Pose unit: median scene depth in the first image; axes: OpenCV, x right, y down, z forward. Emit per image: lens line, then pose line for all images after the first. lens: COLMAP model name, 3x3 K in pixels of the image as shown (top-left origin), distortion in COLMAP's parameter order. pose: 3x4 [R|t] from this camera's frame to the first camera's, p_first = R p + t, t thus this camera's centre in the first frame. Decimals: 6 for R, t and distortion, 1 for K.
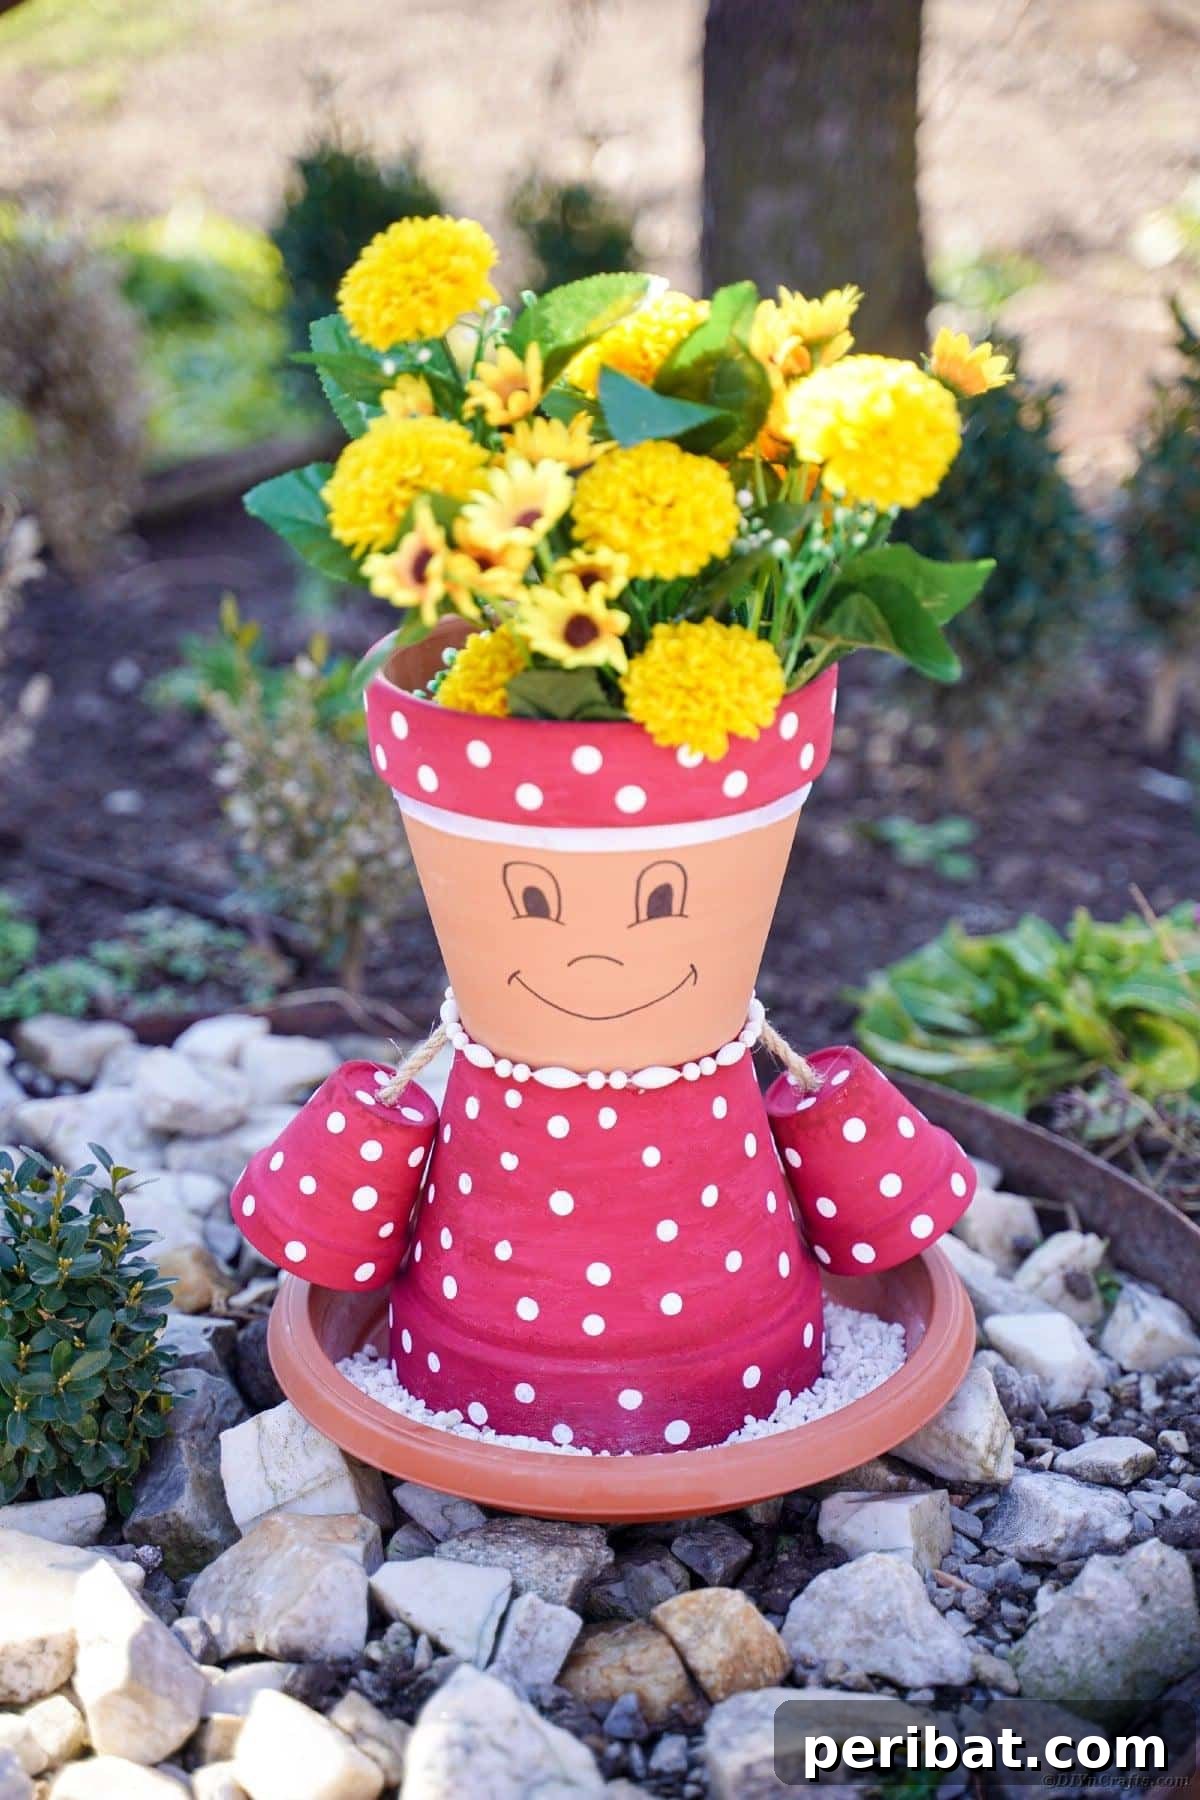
lens RADIAL K [[3040.5, 0, 603.1], [0, 3040.5, 887.4], [0, 0, 1]] dist [0.176002, 0.000000]
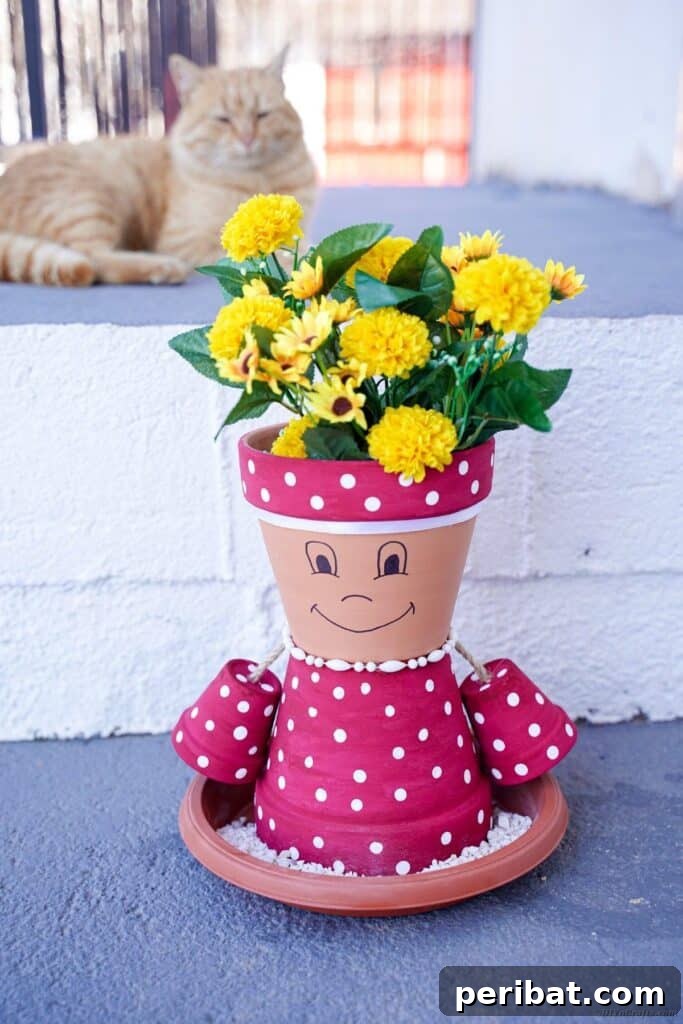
lens RADIAL K [[1345.1, 0, 341.3], [0, 1345.1, 505.2], [0, 0, 1]] dist [0.022911, 0.000000]
pose [[0.994662, 0.010223, -0.102683, 0.068485], [-0.021771, 0.993472, -0.111981, 0.057840], [0.100868, 0.113619, 0.988391, 0.197168]]
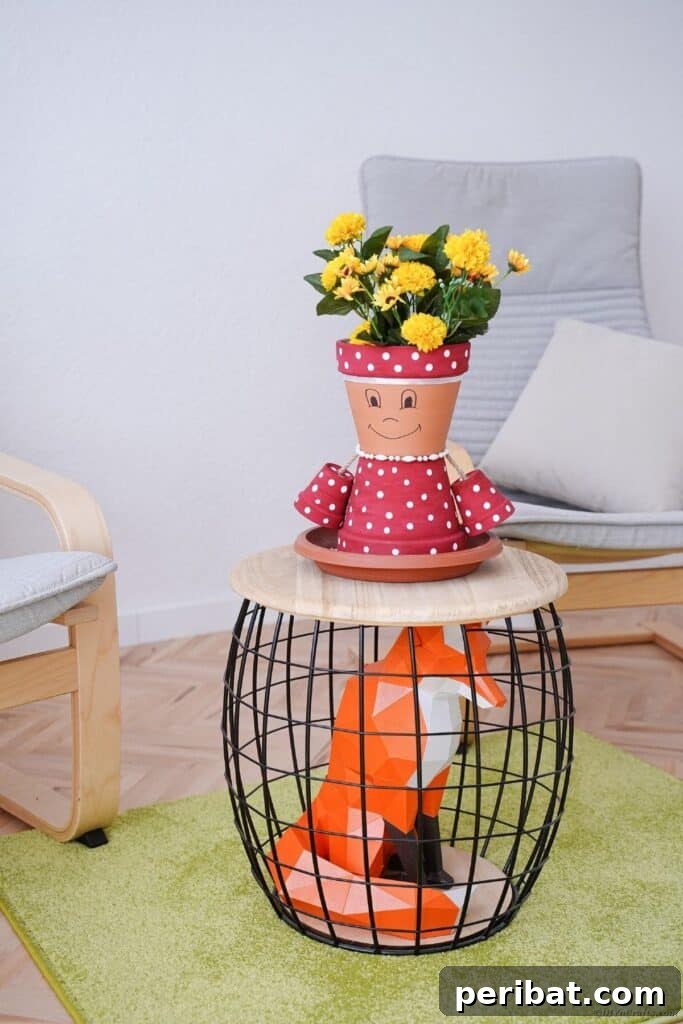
lens RADIAL K [[1345.1, 0, 333.5], [0, 1345.1, 511.3], [0, 0, 1]] dist [0.022911, 0.000000]
pose [[0.969577, 0.055400, -0.238435, 0.304269], [-0.088493, 0.987504, -0.130405, 0.330378], [0.228232, 0.147537, 0.962363, -0.488948]]
